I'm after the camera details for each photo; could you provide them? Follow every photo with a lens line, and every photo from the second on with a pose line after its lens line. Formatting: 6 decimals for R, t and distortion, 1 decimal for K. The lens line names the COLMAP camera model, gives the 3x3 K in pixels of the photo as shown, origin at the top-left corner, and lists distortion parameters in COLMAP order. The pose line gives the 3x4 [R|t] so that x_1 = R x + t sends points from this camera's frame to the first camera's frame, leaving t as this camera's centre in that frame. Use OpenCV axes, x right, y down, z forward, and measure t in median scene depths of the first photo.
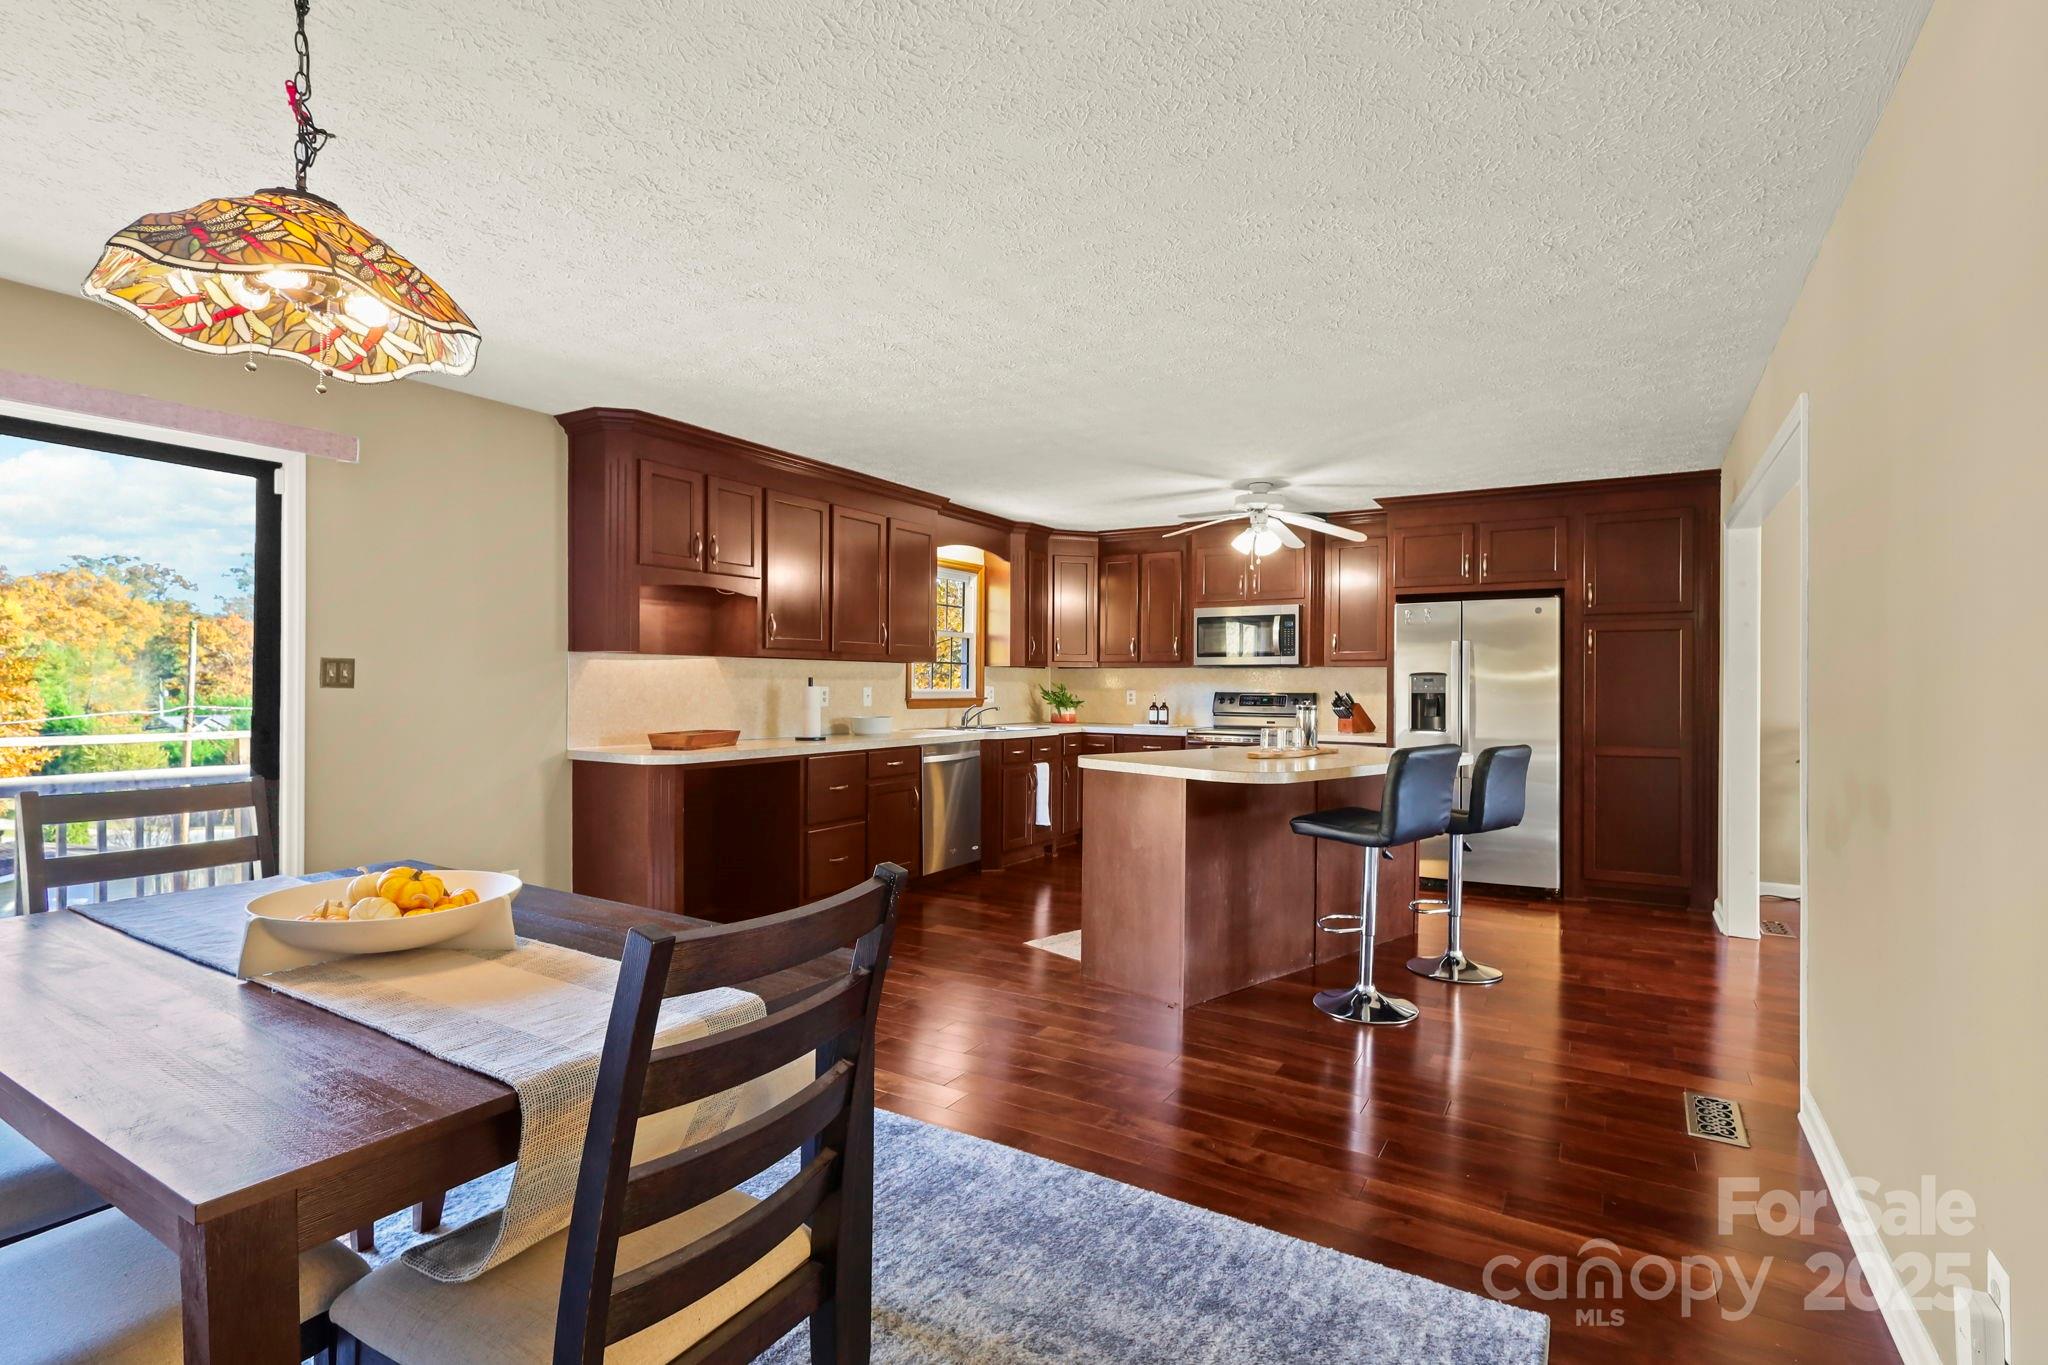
lens RADIAL K [[985.2, 0, 1024.2], [0, 985.2, 664.3], [0, 0, 1]] dist [0.001976, 0.000277]
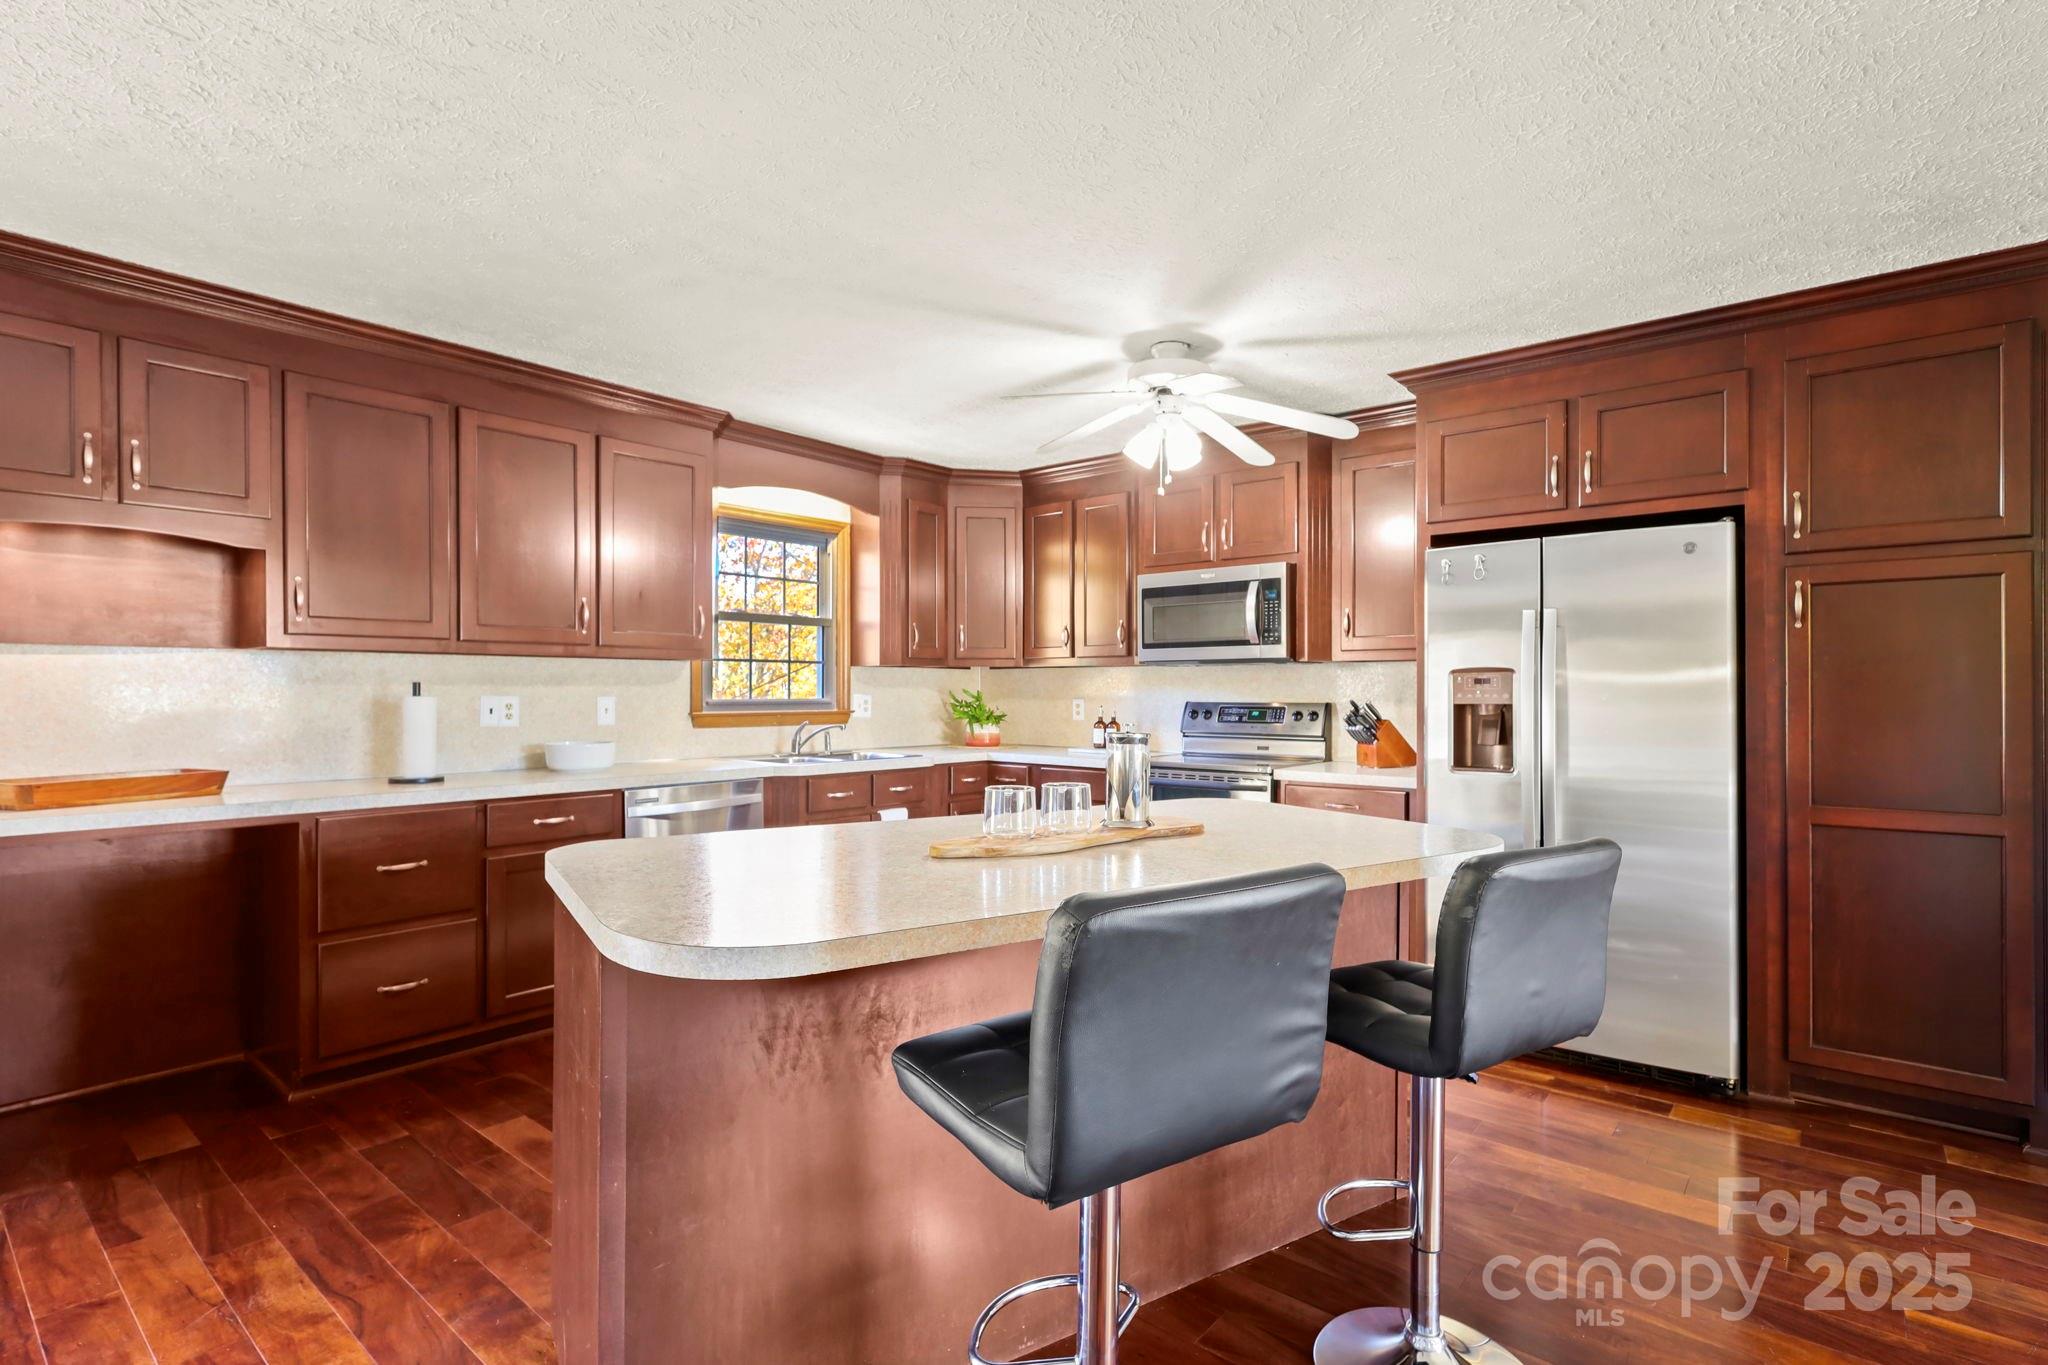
lens RADIAL K [[985.2, 0, 1024.7], [0, 985.2, 672.2], [0, 0, 1]] dist [0.001976, 0.000277]
pose [[0.987681, -0.007380, -0.156310, 0.253028], [0.007451, 0.999972, -0.000129, 0.009655], [0.156306, -0.001037, 0.987708, 0.423887]]
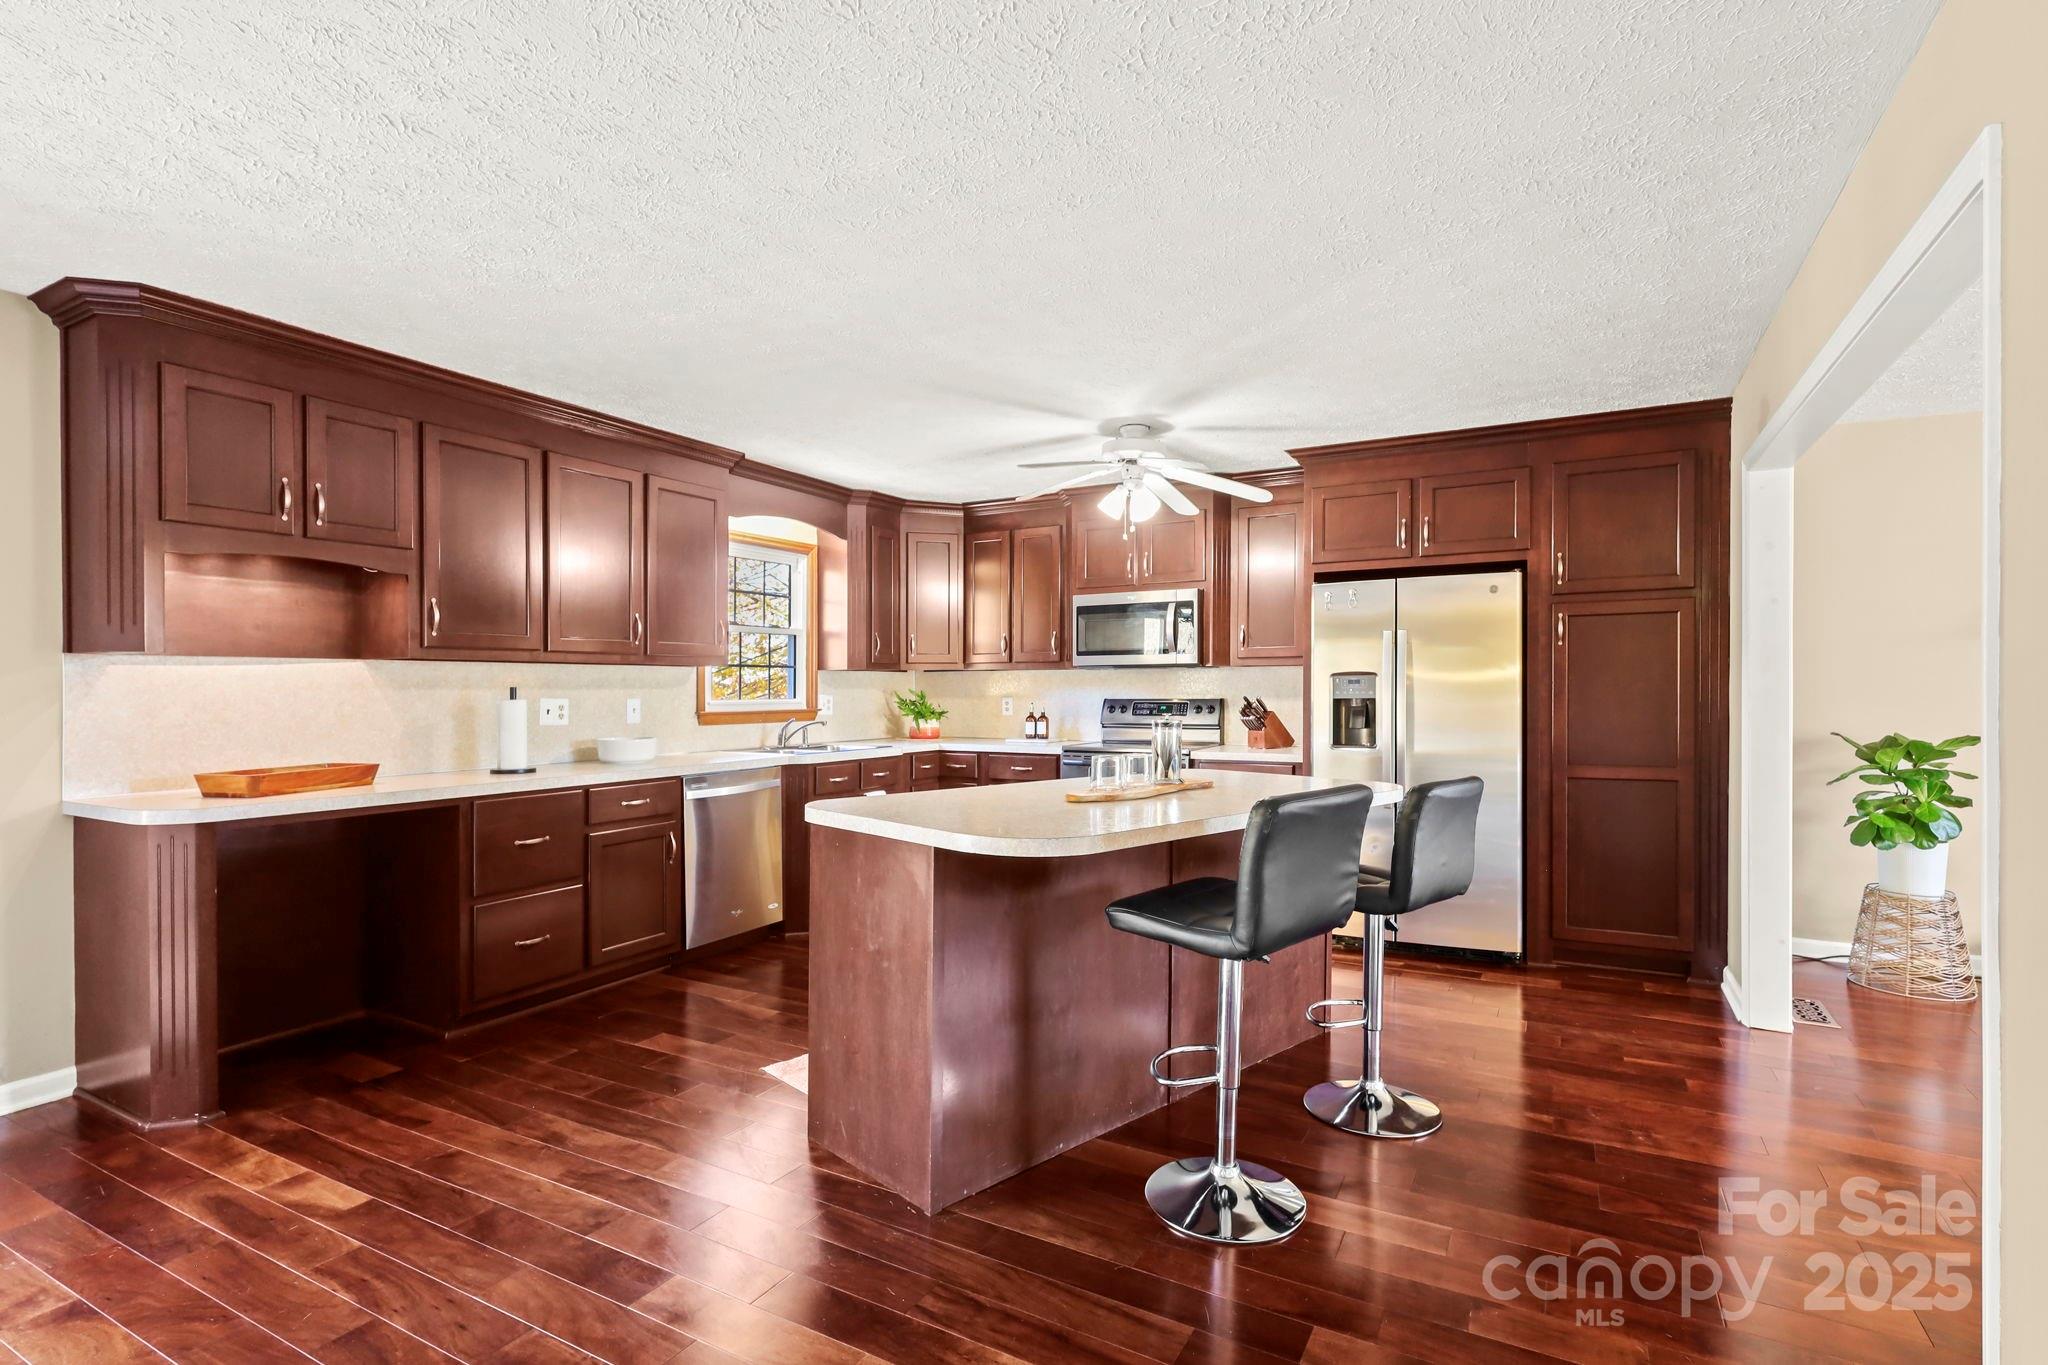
lens RADIAL K [[985.2, 0, 1018.6], [0, 985.2, 683.9], [0, 0, 1]] dist [0.001976, 0.000277]
pose [[0.999485, -0.010495, 0.030319, 0.130459], [0.010044, 0.999837, 0.014995, 0.003771], [-0.030471, -0.014683, 0.999428, 0.247874]]
